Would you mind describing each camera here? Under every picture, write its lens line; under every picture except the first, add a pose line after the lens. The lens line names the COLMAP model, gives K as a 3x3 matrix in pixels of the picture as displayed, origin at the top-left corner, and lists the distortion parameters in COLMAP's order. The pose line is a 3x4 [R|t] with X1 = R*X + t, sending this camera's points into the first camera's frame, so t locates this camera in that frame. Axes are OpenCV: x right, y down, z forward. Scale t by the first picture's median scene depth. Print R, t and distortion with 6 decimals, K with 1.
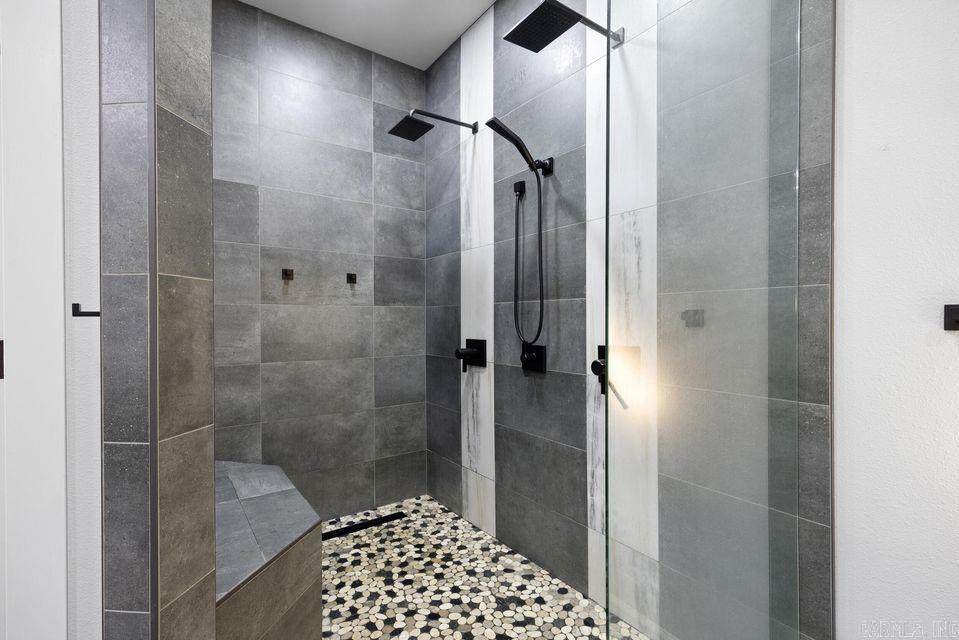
lens RADIAL K [[431.4, 0, 474.8], [0, 431.4, 323.4], [0, 0, 1]] dist [0.001463, -0.002388]
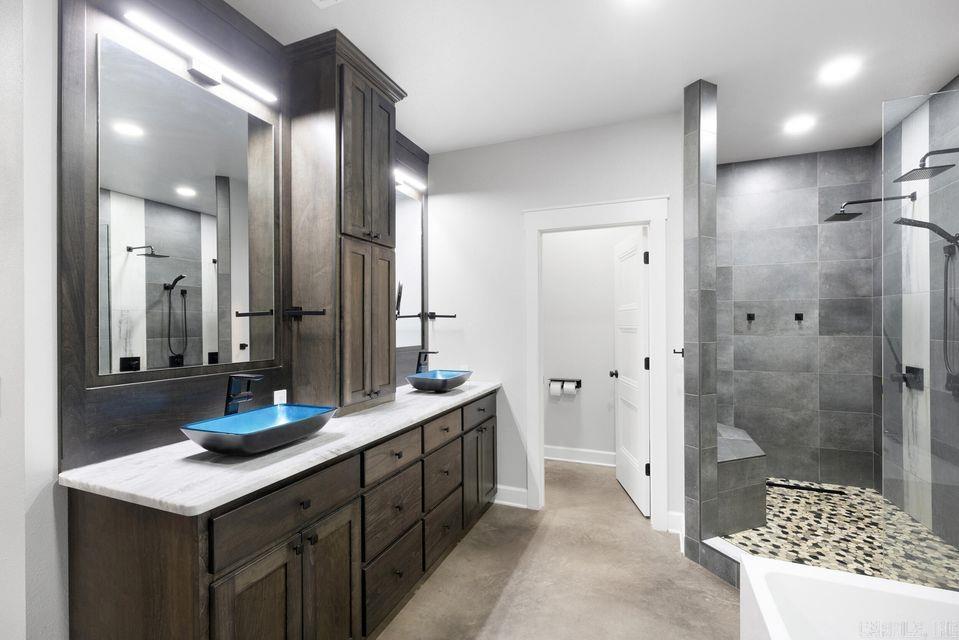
lens RADIAL K [[431.4, 0, 479.9], [0, 431.4, 321.3], [0, 0, 1]] dist [0.001463, -0.002388]
pose [[0.550977, 0.001060, -0.834520, 0.346460], [-0.002553, 0.999997, -0.000416, -0.090640], [0.834517, 0.002360, 0.550977, -0.717916]]
